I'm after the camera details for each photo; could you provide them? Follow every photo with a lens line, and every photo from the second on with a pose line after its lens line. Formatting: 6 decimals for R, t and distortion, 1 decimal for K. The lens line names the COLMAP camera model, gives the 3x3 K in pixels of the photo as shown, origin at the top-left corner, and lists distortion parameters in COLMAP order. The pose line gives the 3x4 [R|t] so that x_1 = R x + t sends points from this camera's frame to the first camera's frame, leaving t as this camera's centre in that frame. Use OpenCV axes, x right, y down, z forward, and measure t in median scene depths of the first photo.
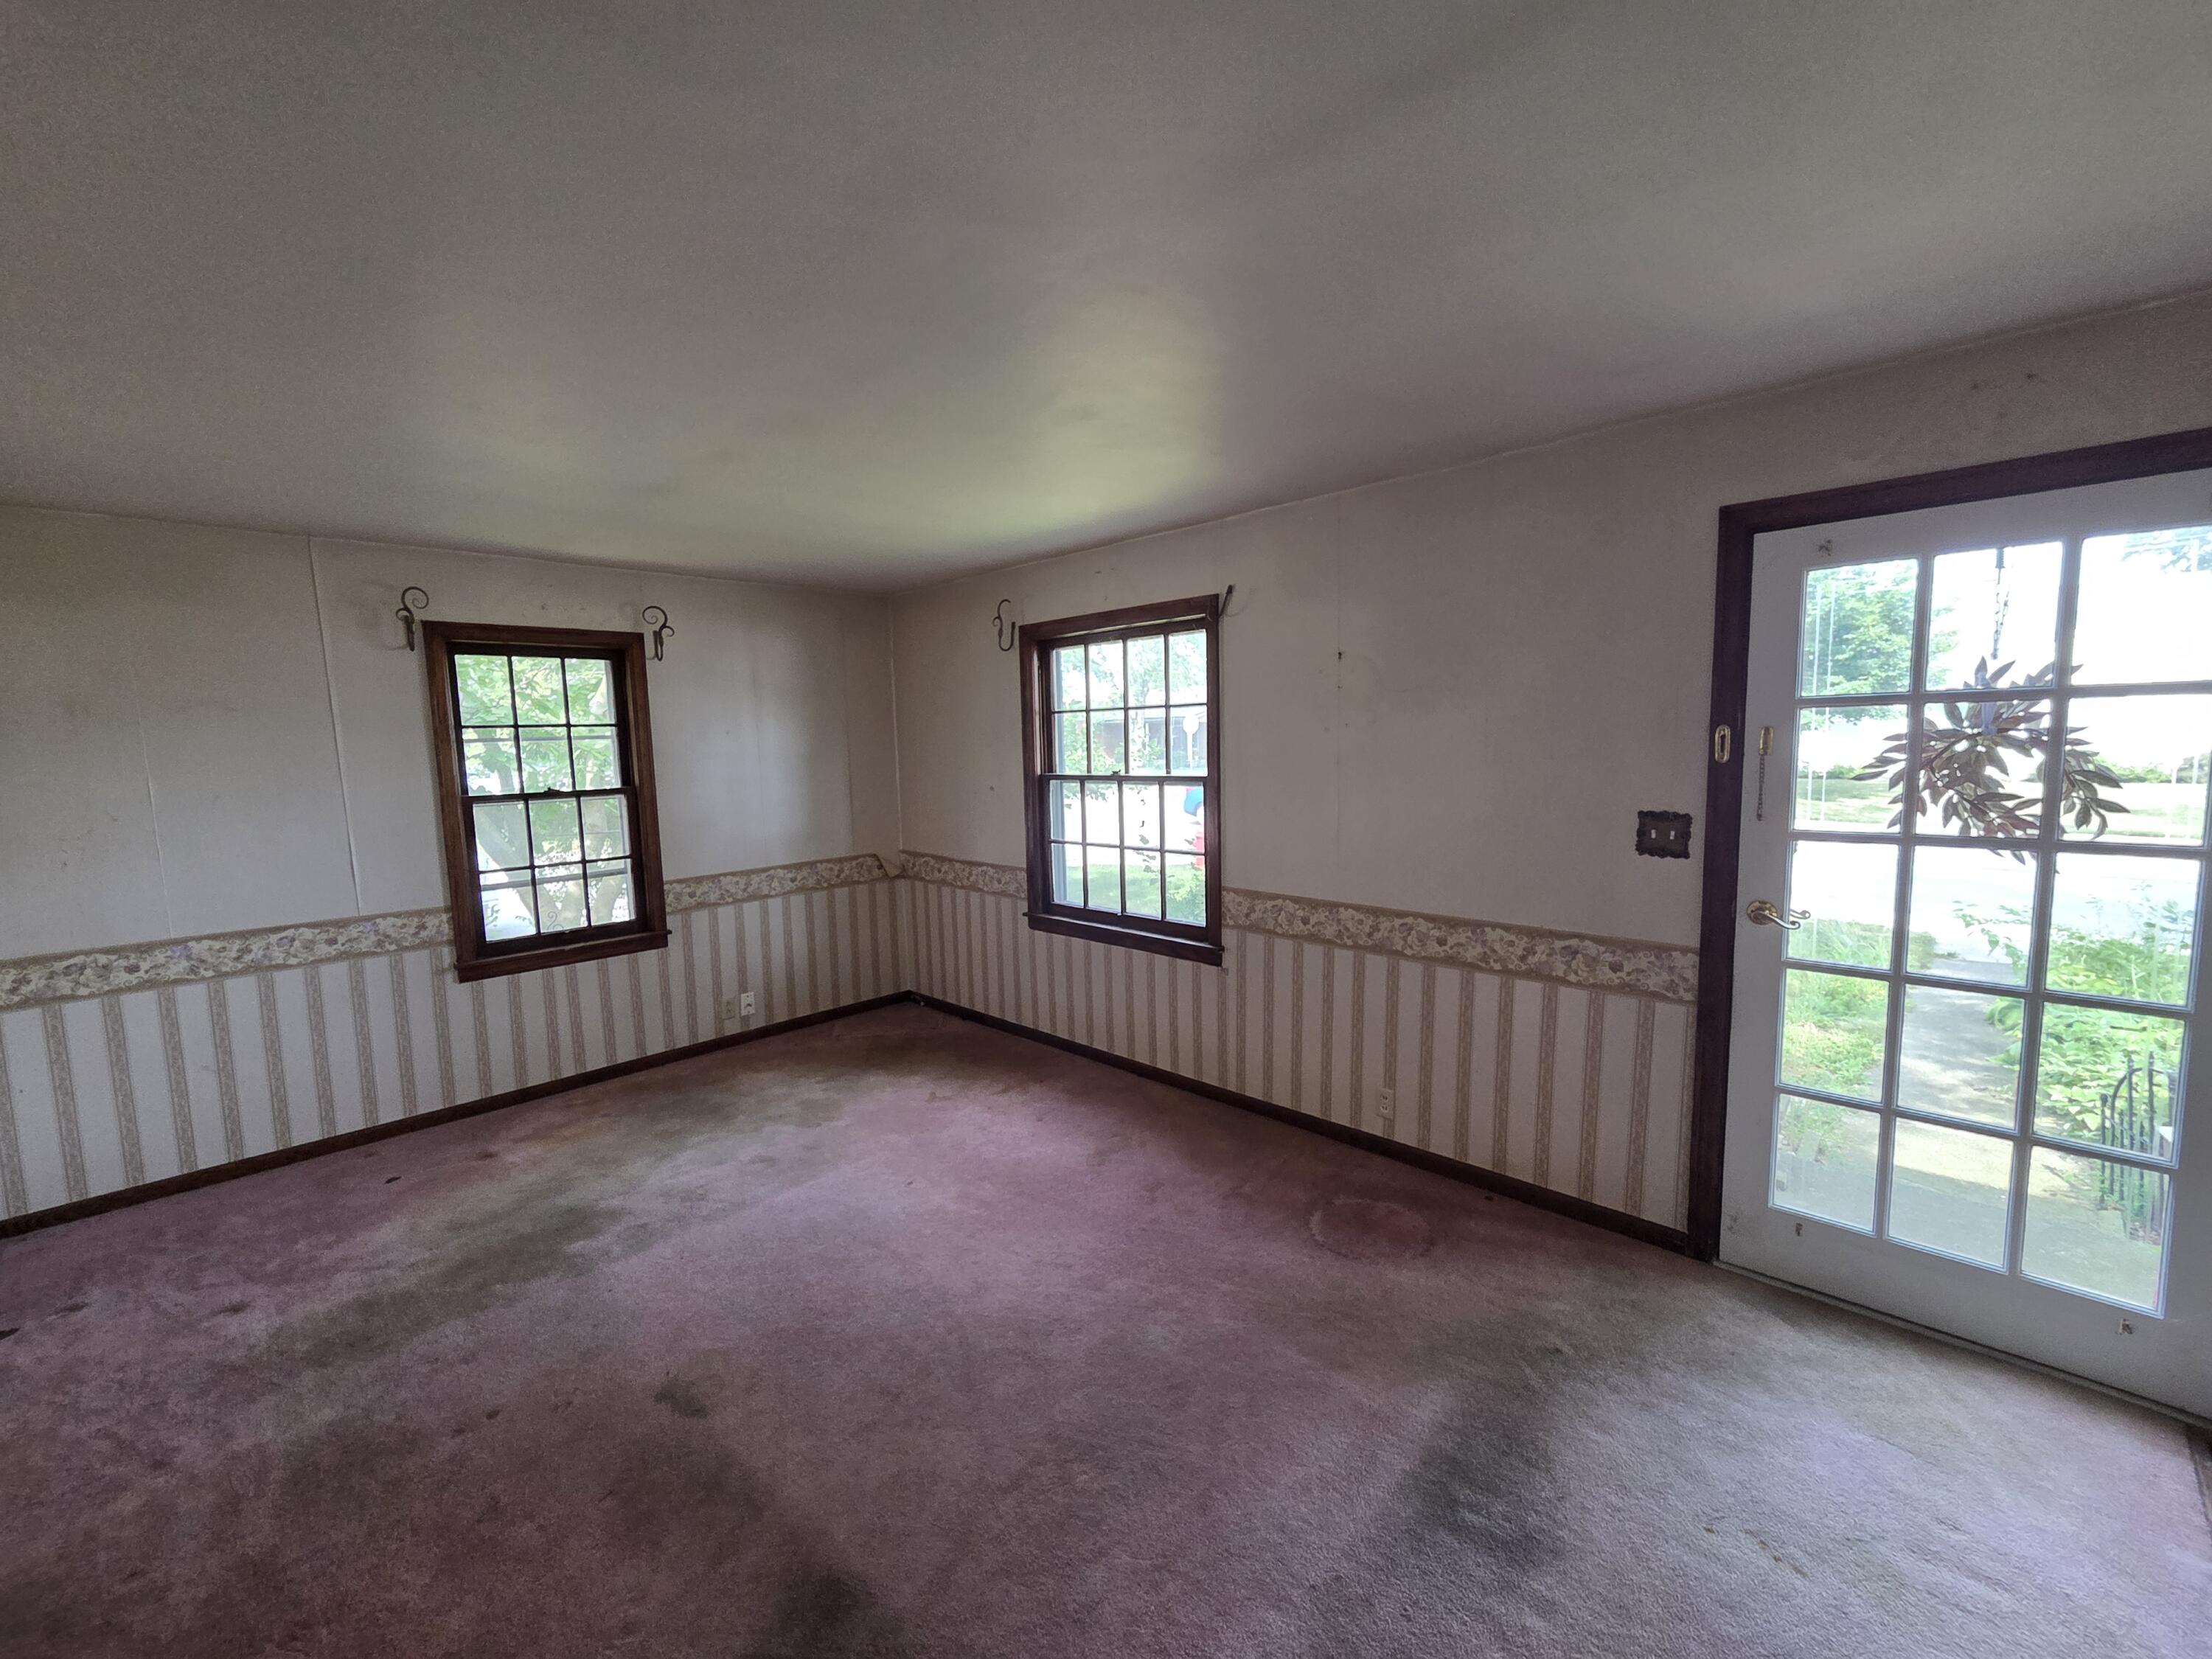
lens RADIAL K [[887.0, 0, 1098.5], [0, 887.0, 842.0], [0, 0, 1]] dist [-0.003895, 0.000584]
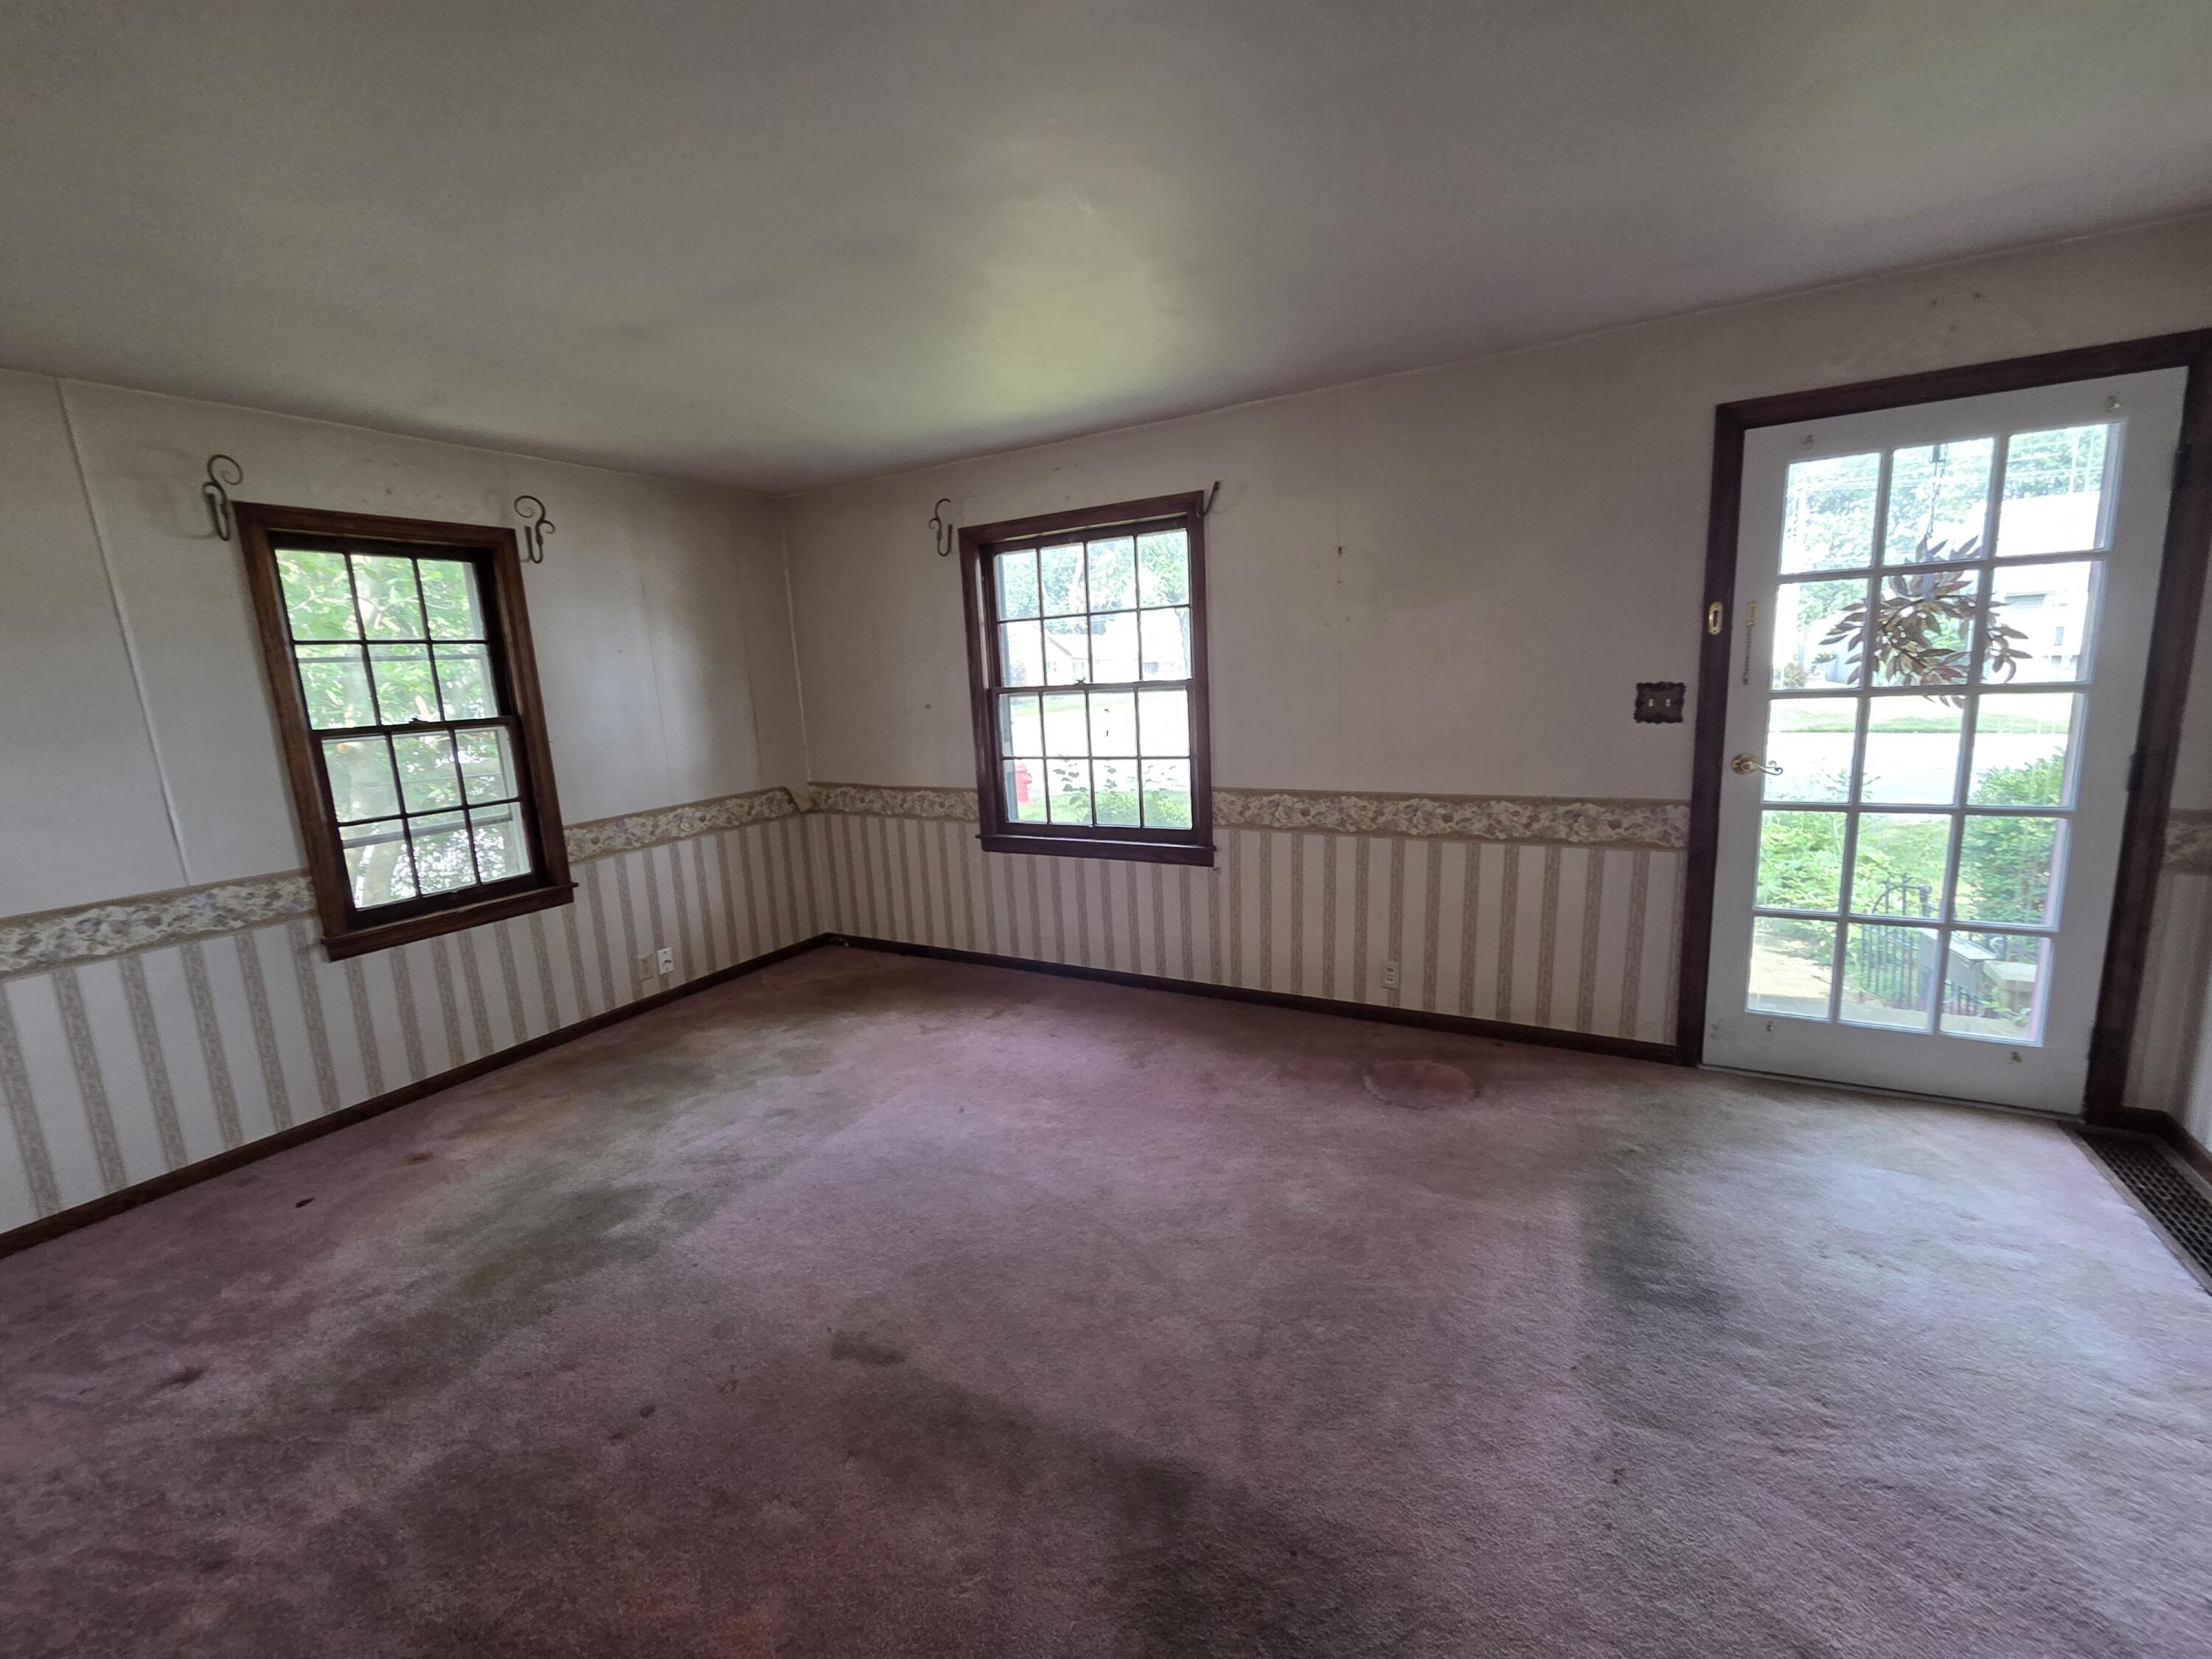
lens RADIAL K [[887.0, 0, 1147.5], [0, 887.0, 828.8], [0, 0, 1]] dist [-0.003895, 0.000584]
pose [[0.966604, -0.070847, 0.246288, -0.228829], [0.056212, 0.996237, 0.065964, 0.032374], [-0.250035, -0.049917, 0.966949, 0.045593]]
